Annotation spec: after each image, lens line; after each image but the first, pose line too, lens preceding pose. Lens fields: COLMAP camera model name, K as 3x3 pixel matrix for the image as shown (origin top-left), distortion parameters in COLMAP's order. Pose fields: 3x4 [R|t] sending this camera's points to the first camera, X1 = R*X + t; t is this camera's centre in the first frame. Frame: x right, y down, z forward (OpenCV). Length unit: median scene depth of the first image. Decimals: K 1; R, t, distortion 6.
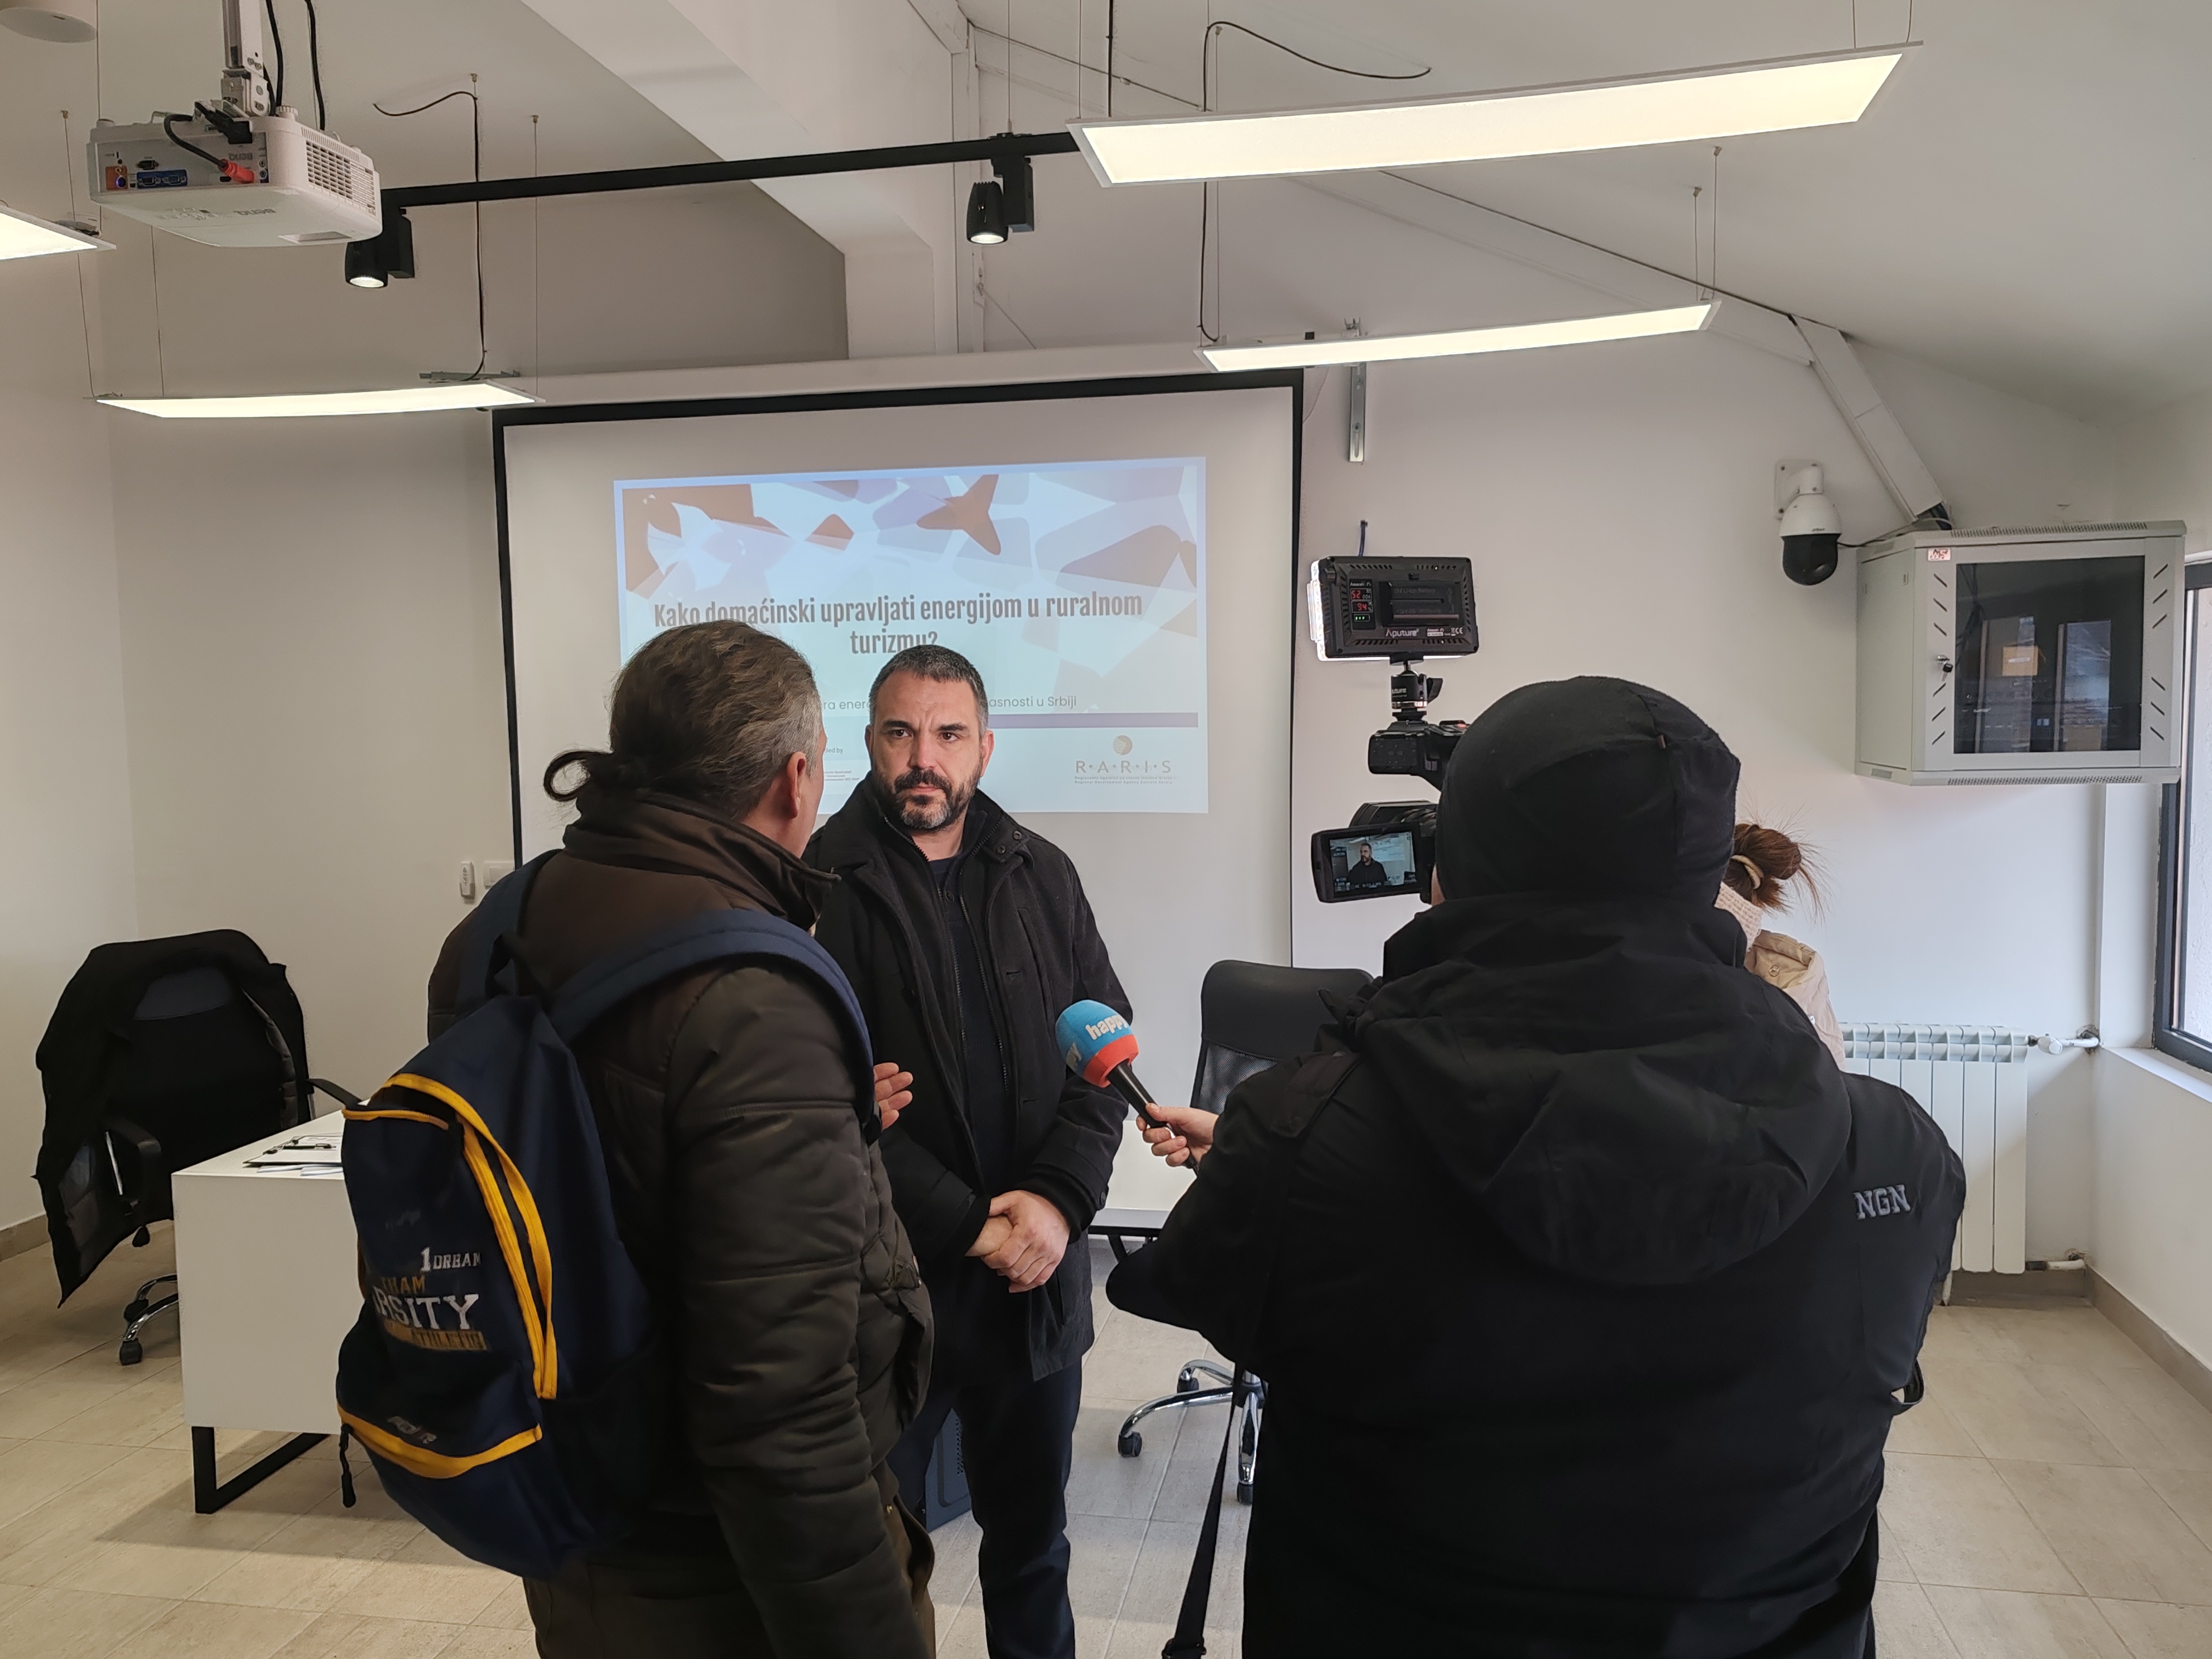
lens RADIAL K [[1721.3, 0, 1106.0], [0, 1721.3, 829.5], [0, 0, 1]] dist [0.037317, -0.009118]
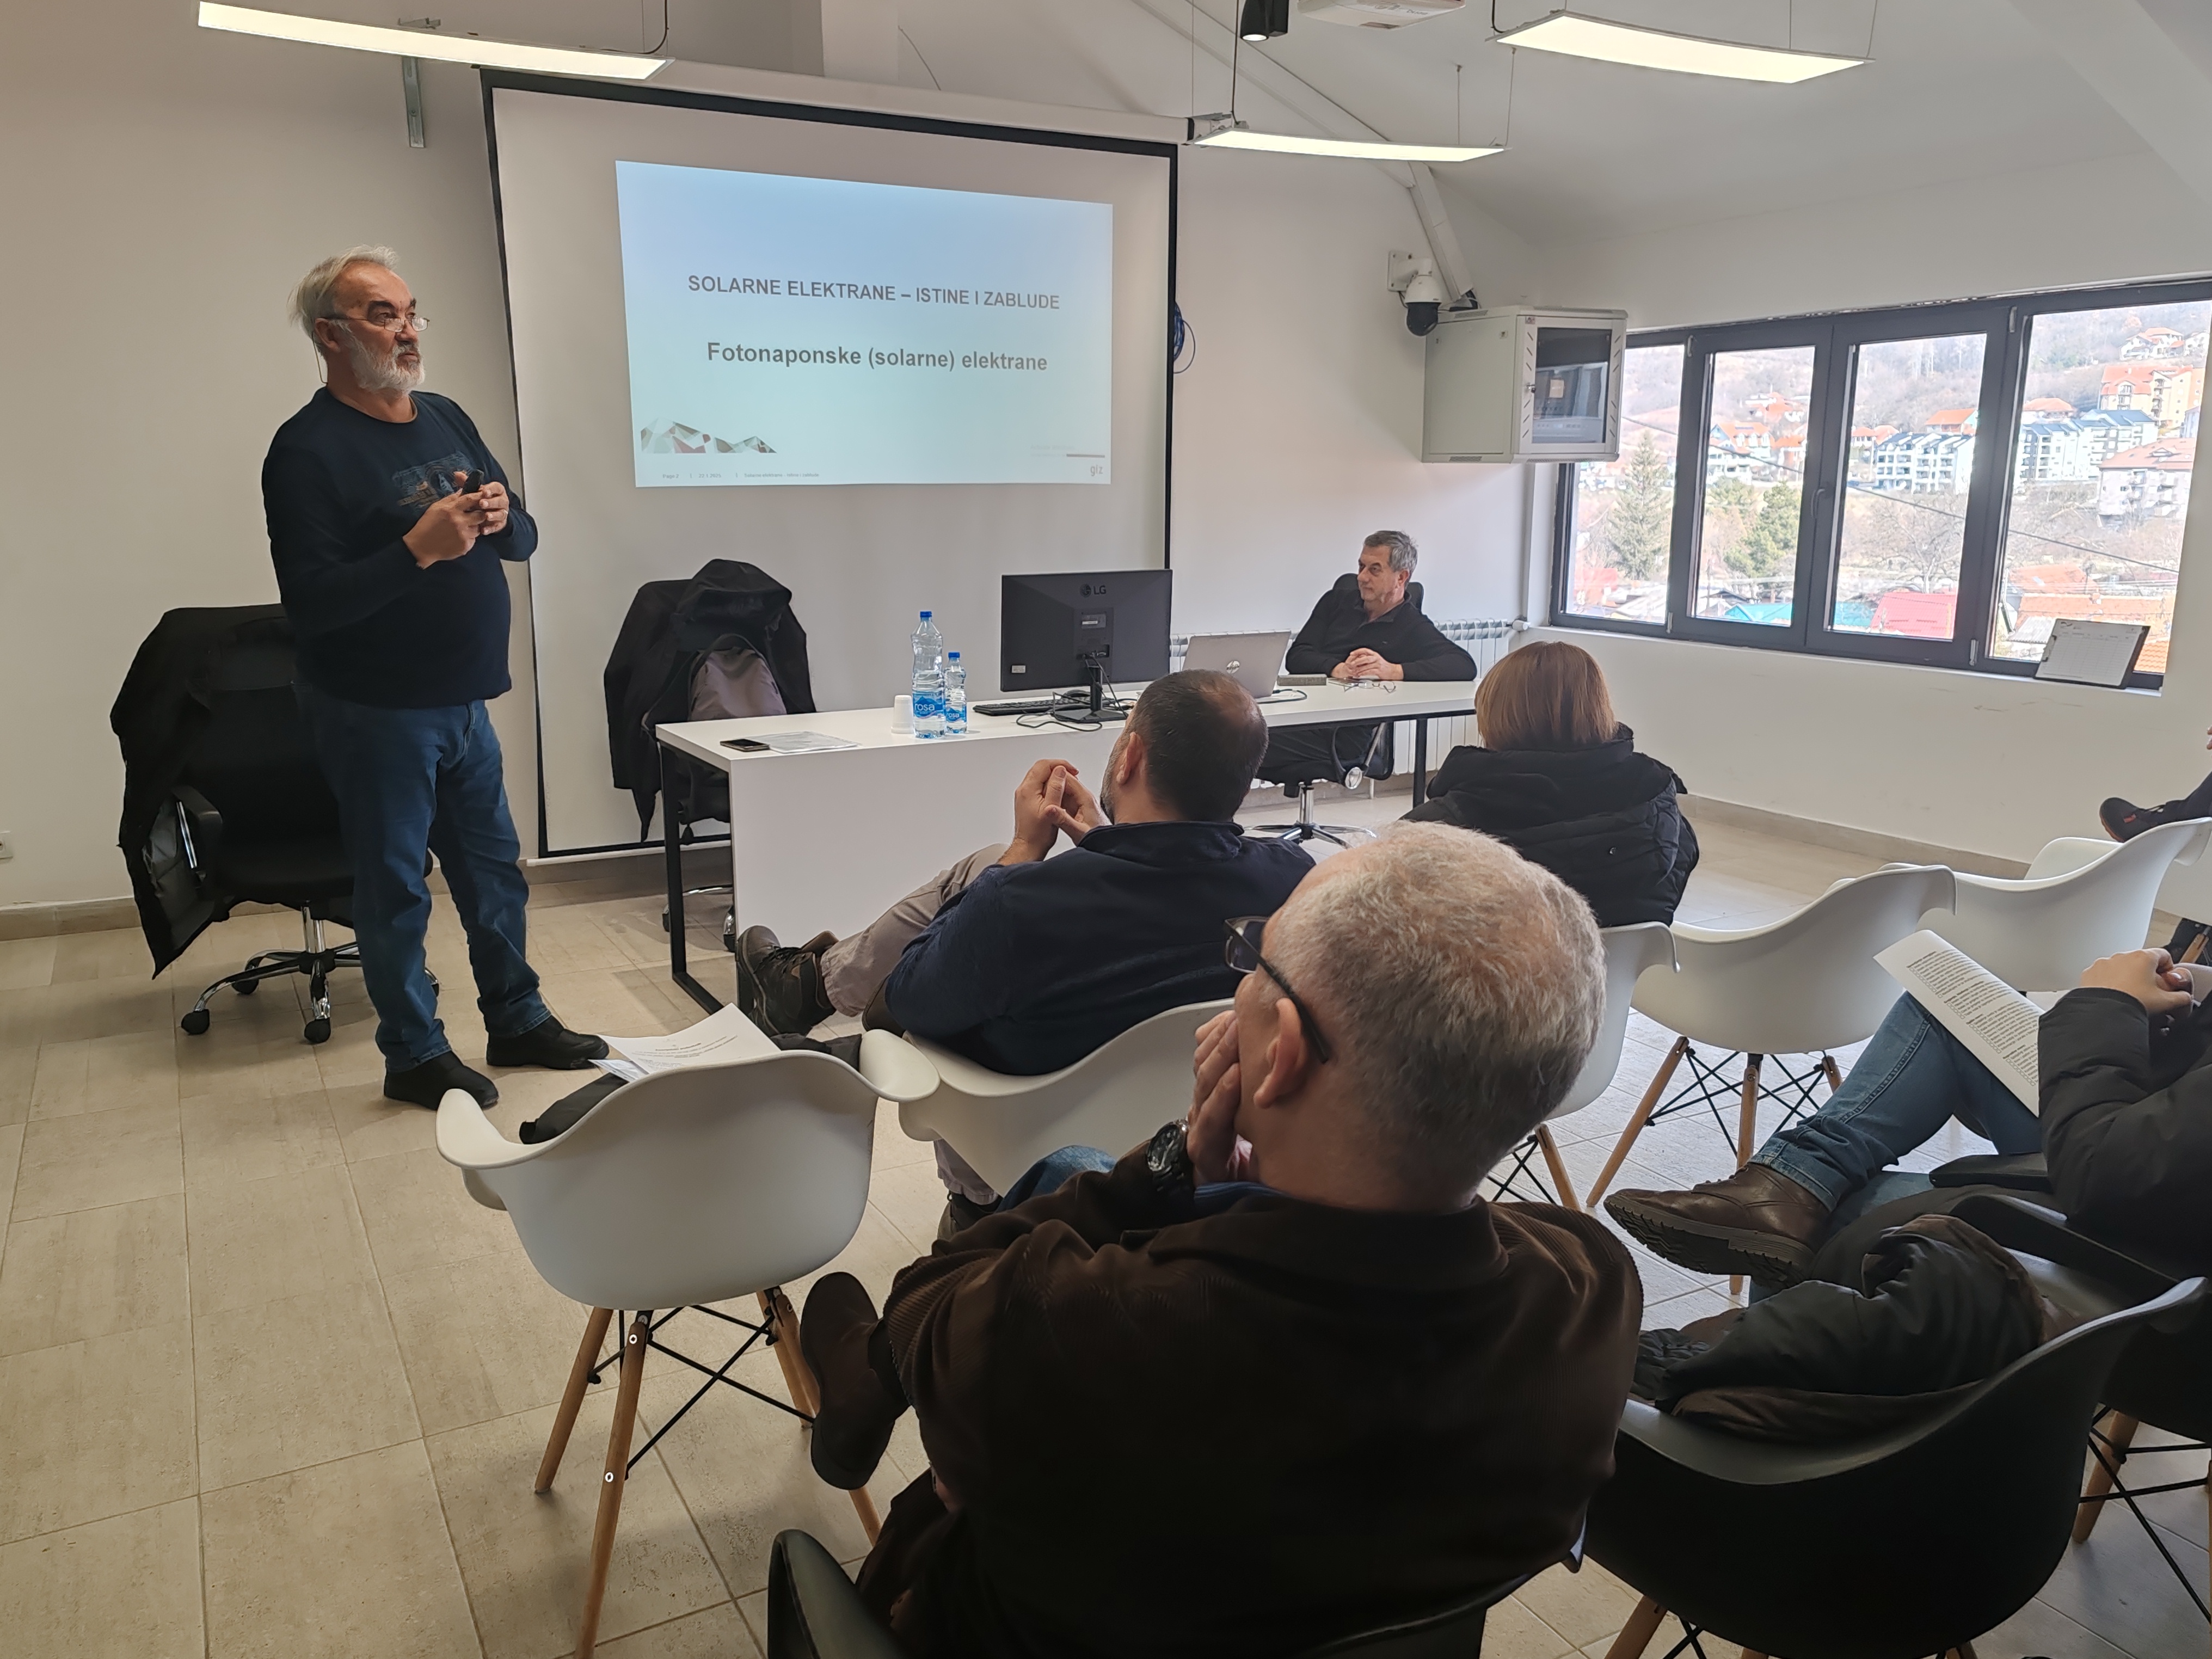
lens RADIAL K [[1721.3, 0, 1106.0], [0, 1721.3, 829.5], [0, 0, 1]] dist [0.037317, -0.009118]
pose [[0.779761, -0.107132, 0.616843, -0.834388], [0.028940, 0.990365, 0.135421, 0.081794], [-0.625408, -0.087745, 0.775349, -0.071133]]
